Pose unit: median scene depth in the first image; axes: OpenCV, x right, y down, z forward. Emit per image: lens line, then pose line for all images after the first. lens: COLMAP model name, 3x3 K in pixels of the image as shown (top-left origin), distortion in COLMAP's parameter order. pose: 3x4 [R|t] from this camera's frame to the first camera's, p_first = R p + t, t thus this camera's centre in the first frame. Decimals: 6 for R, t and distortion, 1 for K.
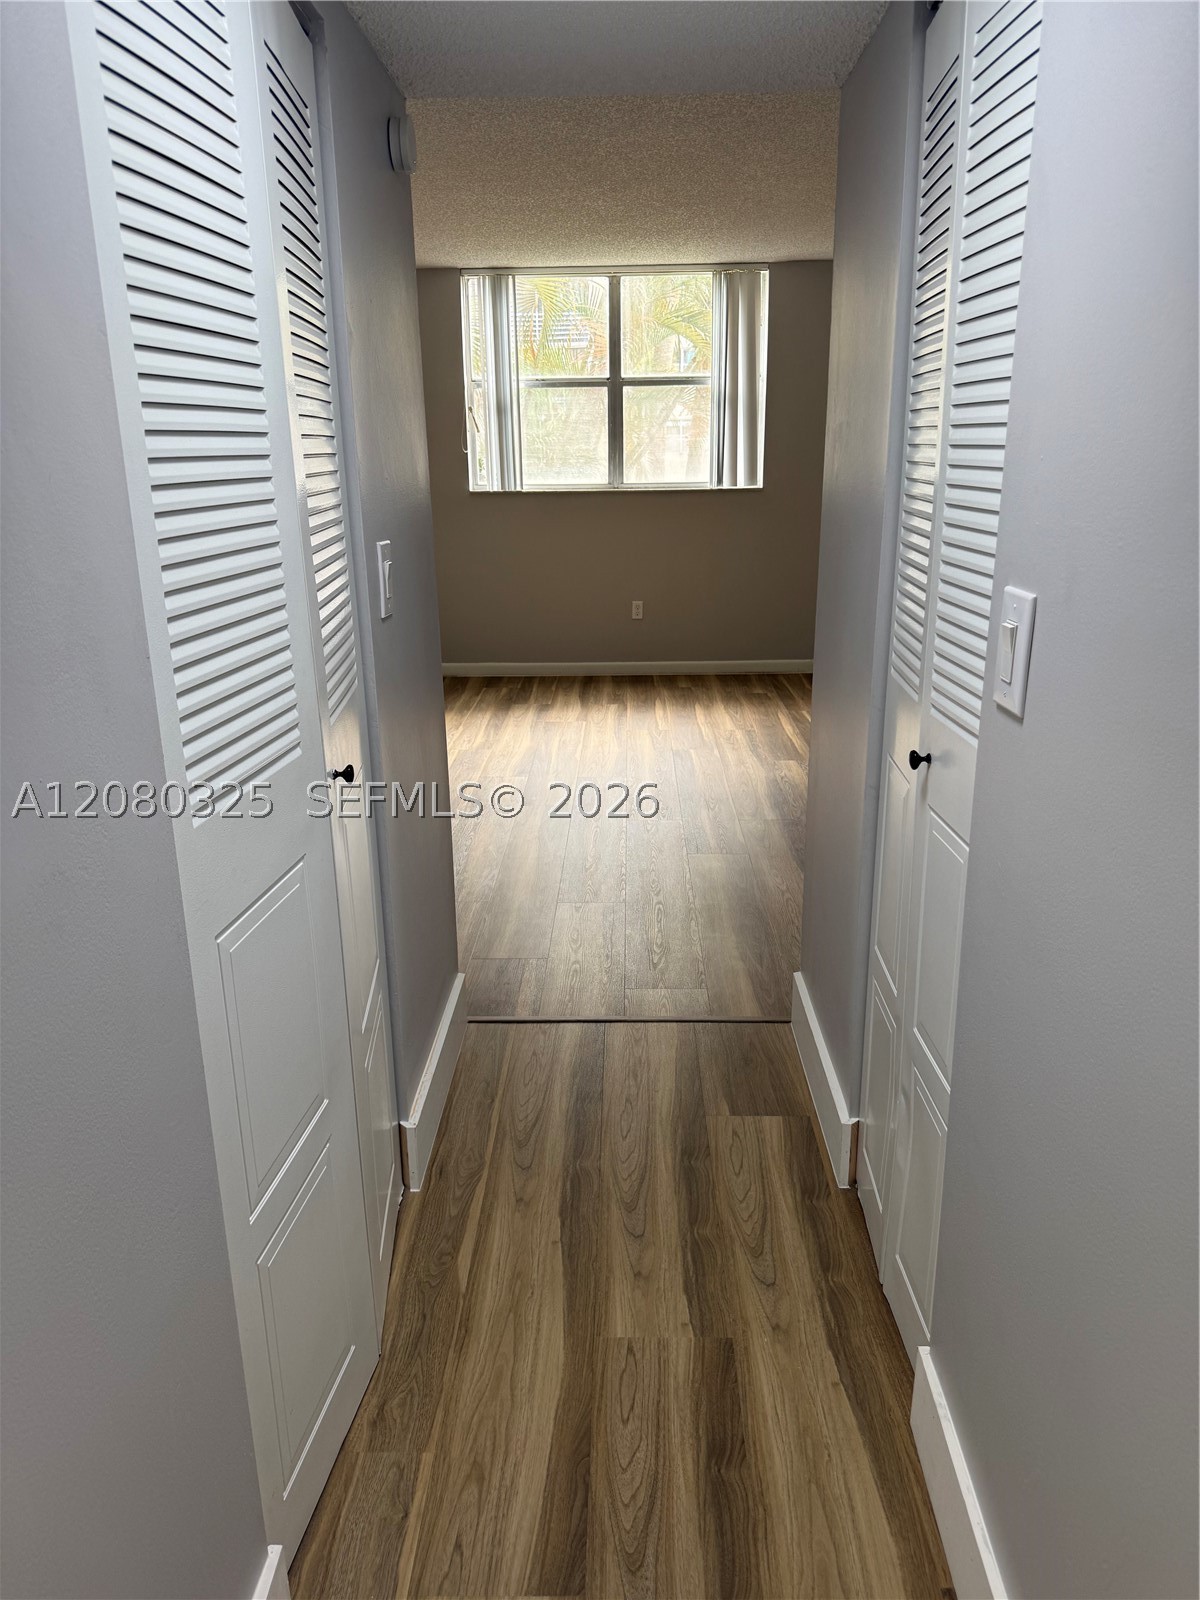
lens RADIAL K [[1139.9, 0, 587.6], [0, 1139.9, 815.7], [0, 0, 1]] dist [0.026652, -0.029728]
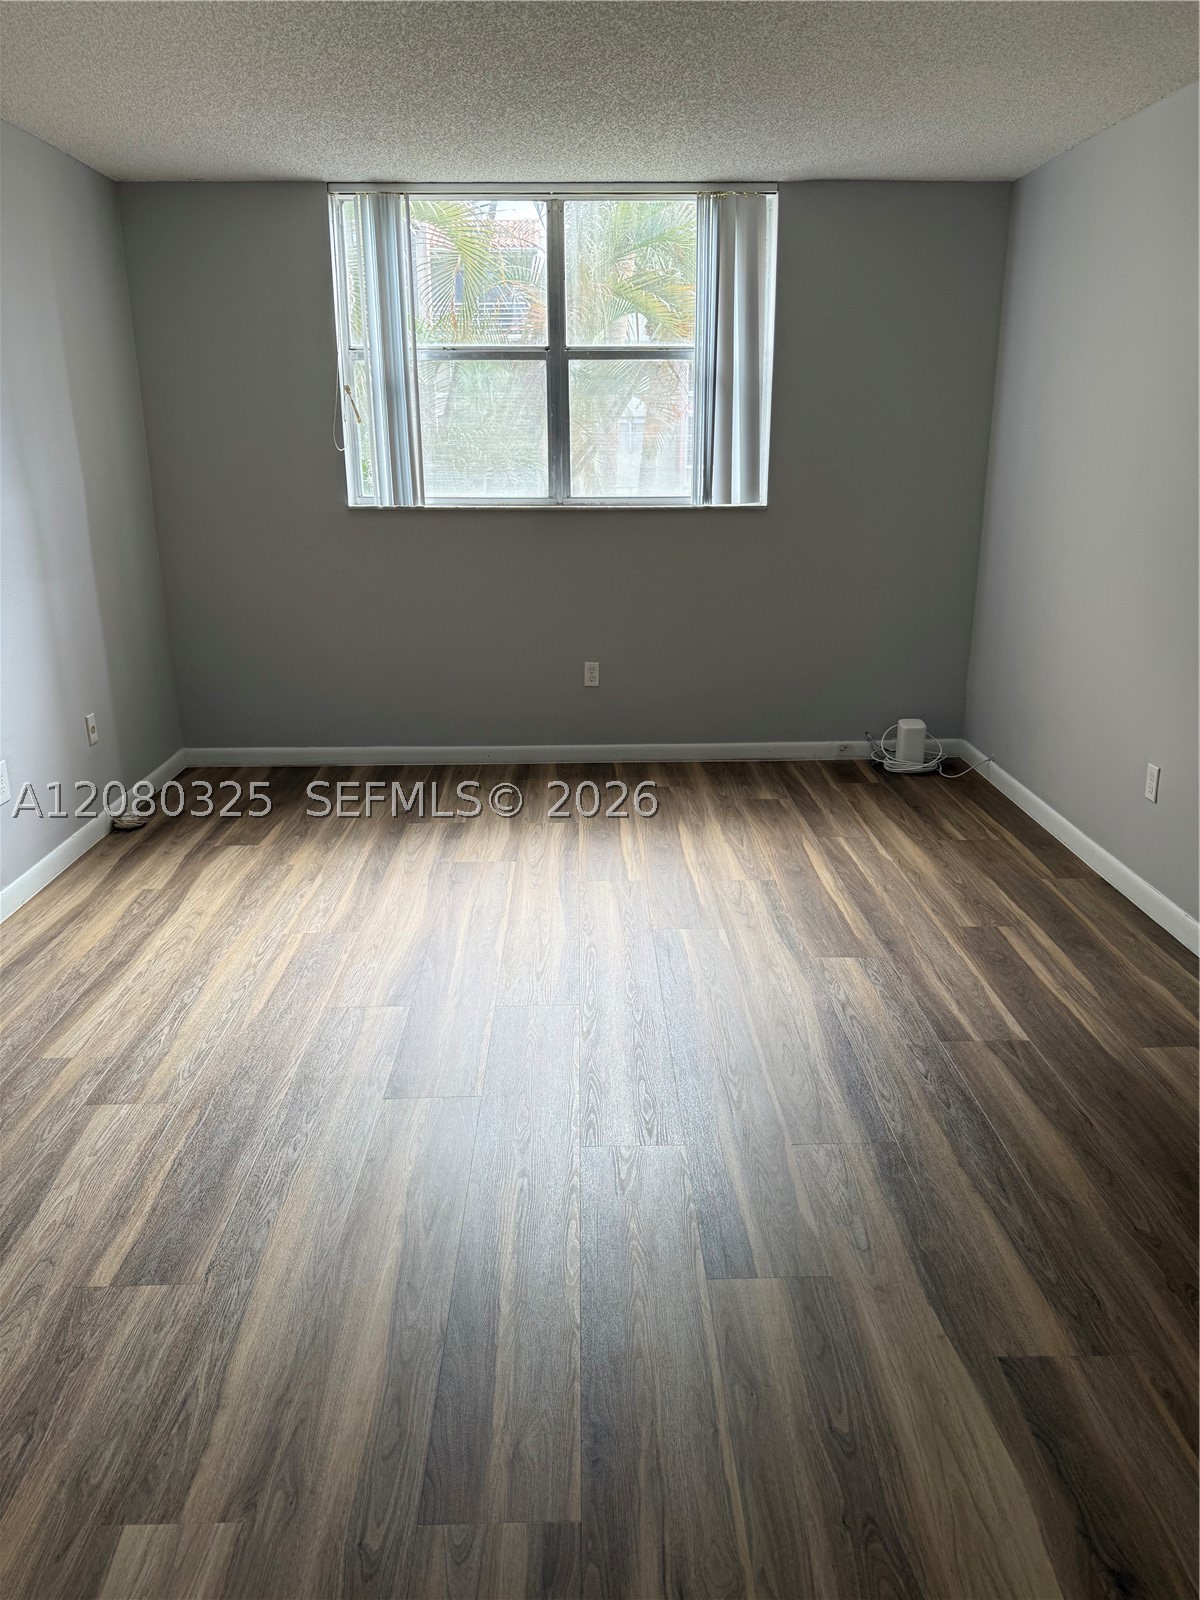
lens RADIAL K [[1139.9, 0, 613.1], [0, 1139.9, 787.0], [0, 0, 1]] dist [0.026652, -0.029728]
pose [[0.997799, -0.007745, 0.065851, 0.010400], [0.009138, 0.999740, -0.020888, -0.101353], [-0.065672, 0.021444, 0.997611, 0.311632]]
